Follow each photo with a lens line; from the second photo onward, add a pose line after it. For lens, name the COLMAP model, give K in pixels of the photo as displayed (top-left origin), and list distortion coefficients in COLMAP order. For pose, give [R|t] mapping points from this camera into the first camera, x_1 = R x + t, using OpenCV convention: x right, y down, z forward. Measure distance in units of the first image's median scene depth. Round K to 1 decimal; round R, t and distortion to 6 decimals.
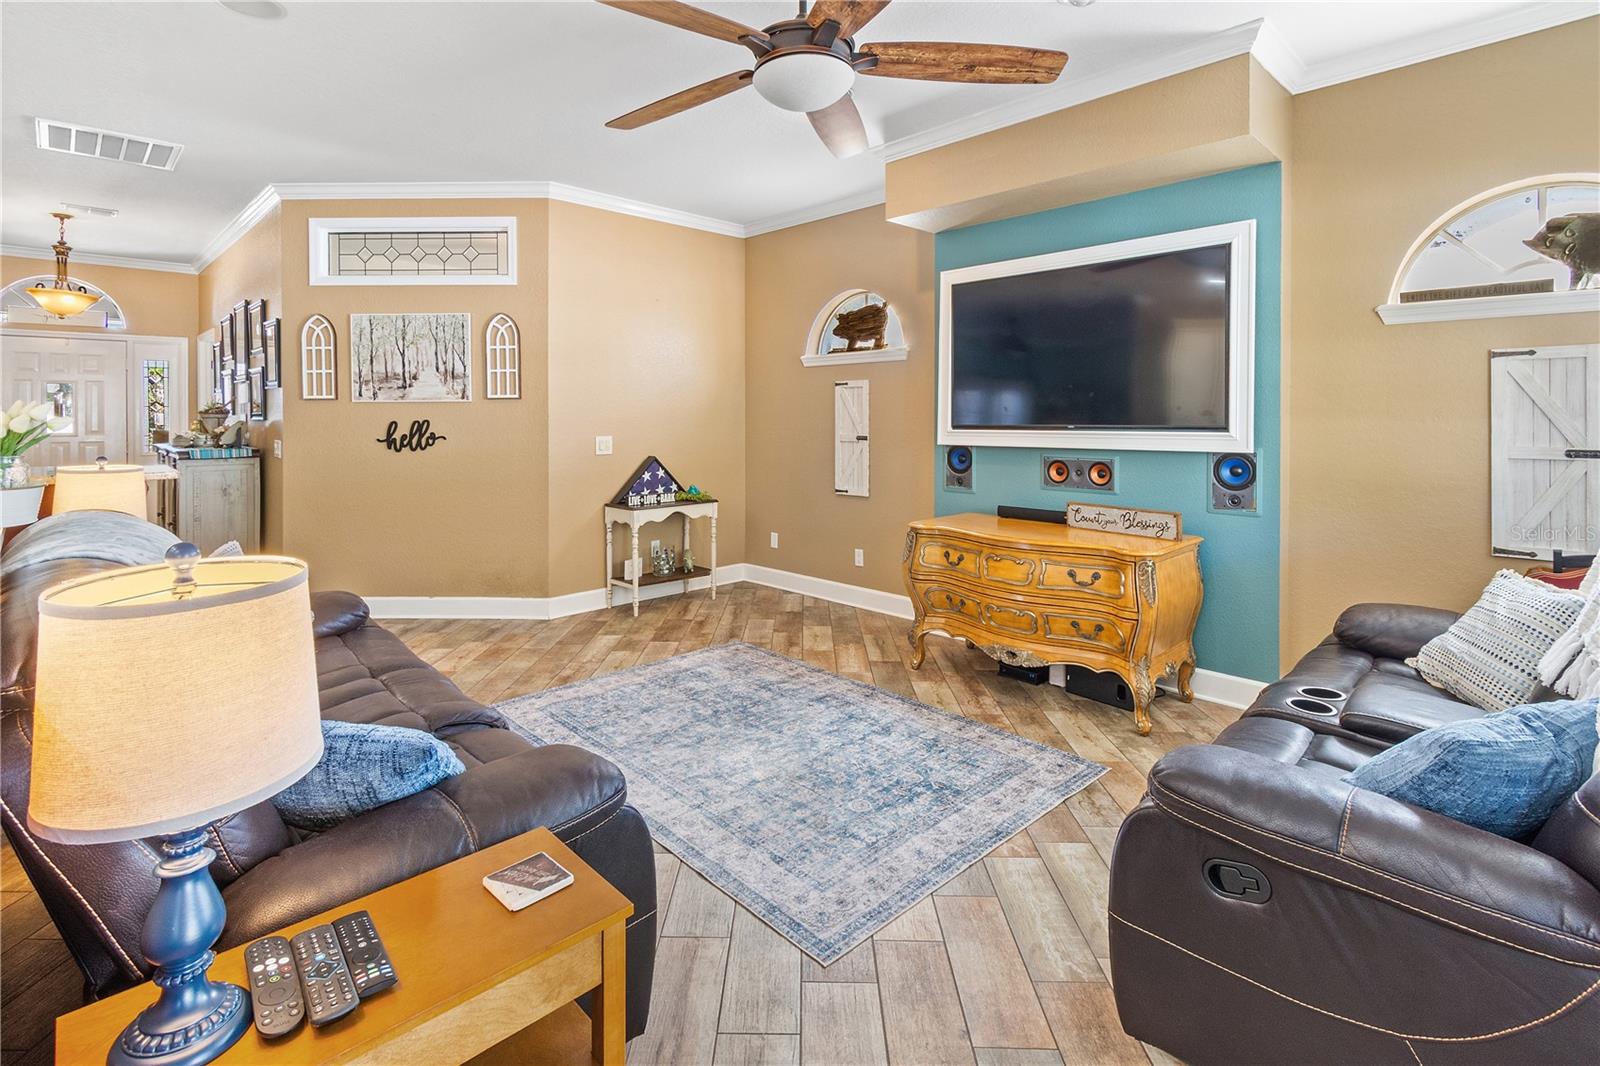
lens RADIAL K [[750.9, 0, 782.4], [0, 750.9, 402.1], [0, 0, 1]] dist [0.000626, -0.002080]
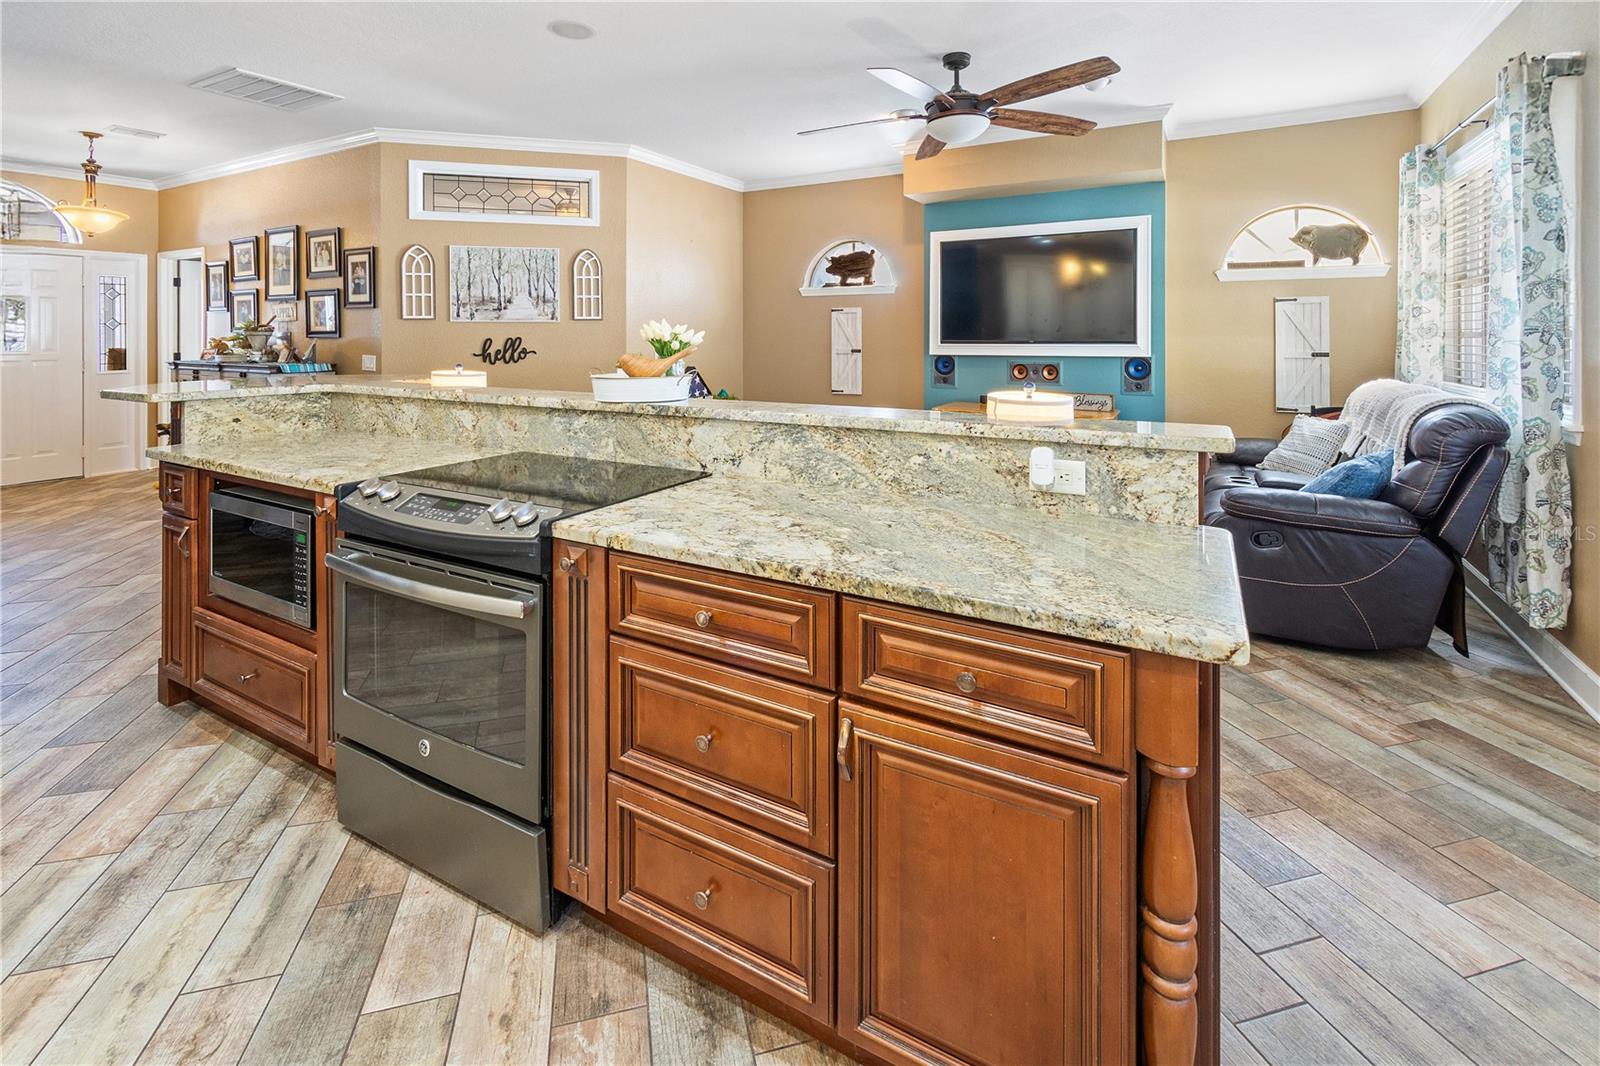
lens RADIAL K [[750.9, 0, 729.2], [0, 750.9, 312.6], [0, 0, 1]] dist [0.000626, -0.002080]
pose [[0.964061, 0.009242, 0.265519, -0.469749], [-0.005917, 0.999894, -0.013322, -0.001112], [-0.265614, 0.011272, 0.964014, -0.228718]]
